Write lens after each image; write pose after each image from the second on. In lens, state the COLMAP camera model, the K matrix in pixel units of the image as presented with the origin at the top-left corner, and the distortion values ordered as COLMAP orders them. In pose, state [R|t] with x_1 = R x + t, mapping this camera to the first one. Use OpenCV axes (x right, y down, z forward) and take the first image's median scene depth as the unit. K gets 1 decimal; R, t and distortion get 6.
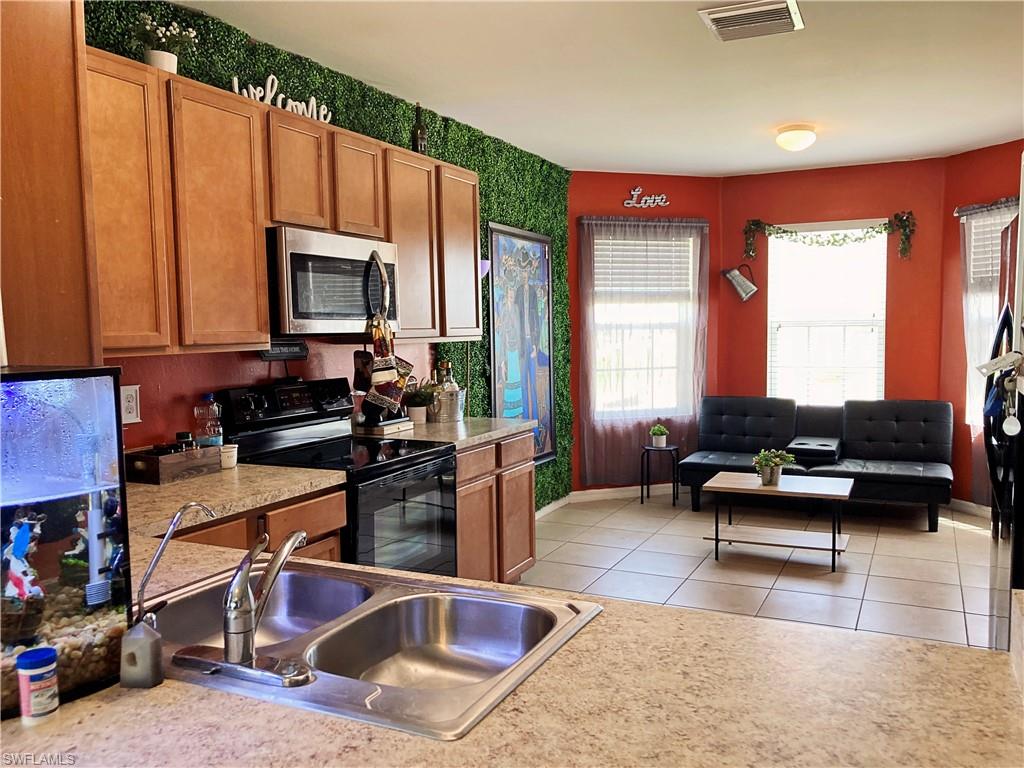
lens RADIAL K [[831.3, 0, 512.0], [0, 831.3, 384.0], [0, 0, 1]] dist [-0.000482, 0.003106]
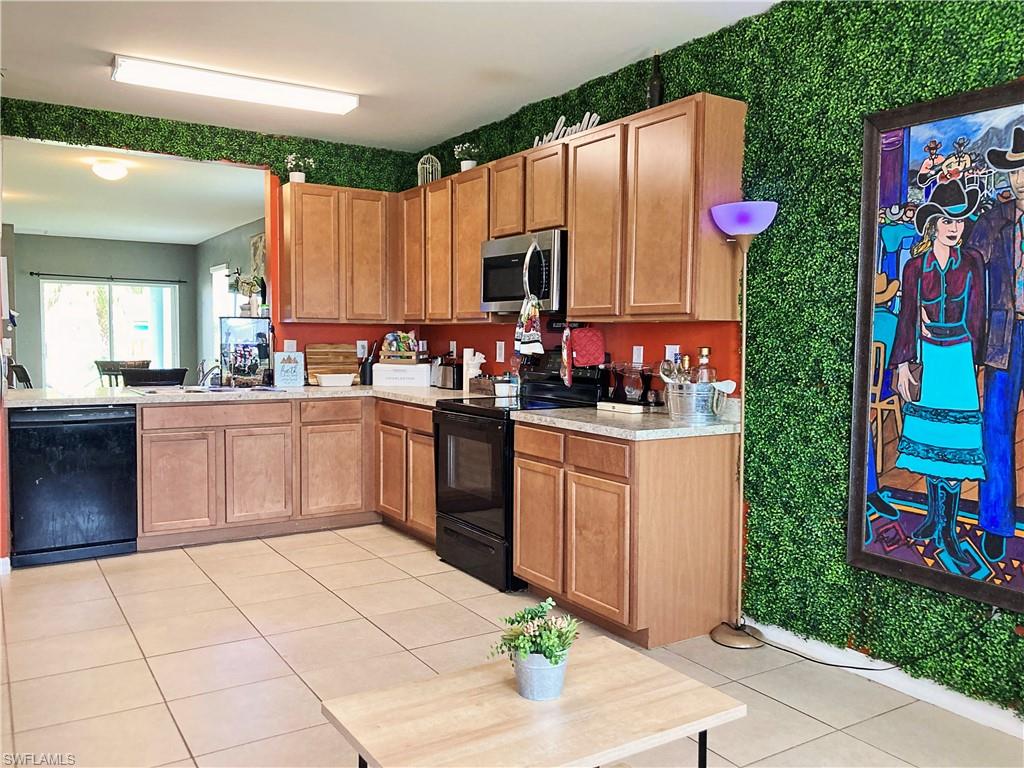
lens RADIAL K [[831.3, 0, 512.0], [0, 831.3, 384.0], [0, 0, 1]] dist [-0.000482, 0.003106]
pose [[-0.524064, 0.063044, -0.849342, 0.913773], [-0.059788, 0.992073, 0.110529, -0.092353], [0.849578, 0.108705, -0.516141, 1.685731]]
